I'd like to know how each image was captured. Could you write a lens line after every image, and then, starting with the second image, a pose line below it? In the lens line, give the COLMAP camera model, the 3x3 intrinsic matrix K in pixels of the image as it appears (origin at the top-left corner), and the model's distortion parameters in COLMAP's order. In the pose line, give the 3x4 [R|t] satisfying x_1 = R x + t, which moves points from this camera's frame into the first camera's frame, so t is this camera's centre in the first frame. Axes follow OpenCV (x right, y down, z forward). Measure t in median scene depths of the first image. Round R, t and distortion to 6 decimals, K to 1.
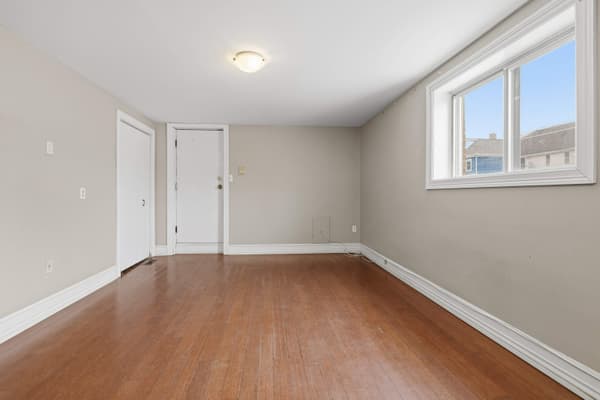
lens RADIAL K [[259.4, 0, 298.7], [0, 259.4, 196.2], [0, 0, 1]] dist [-0.001169, -0.000065]
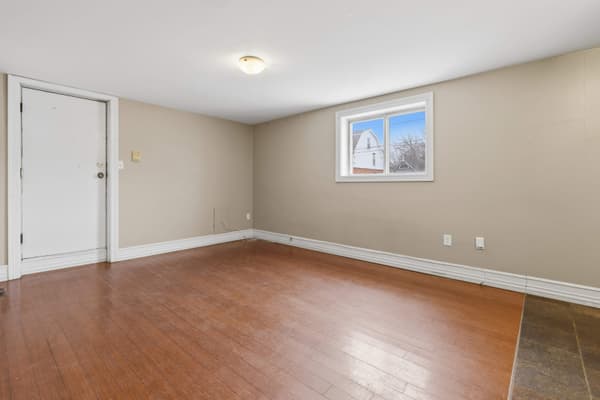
lens RADIAL K [[267.1, 0, 299.9], [0, 267.1, 187.0], [0, 0, 1]] dist [0.001324, 0.000050]
pose [[0.729343, -0.002874, 0.684143, -0.436678], [0.002984, 0.999995, 0.001020, -0.000642], [-0.684142, 0.001298, 0.729347, 0.018504]]
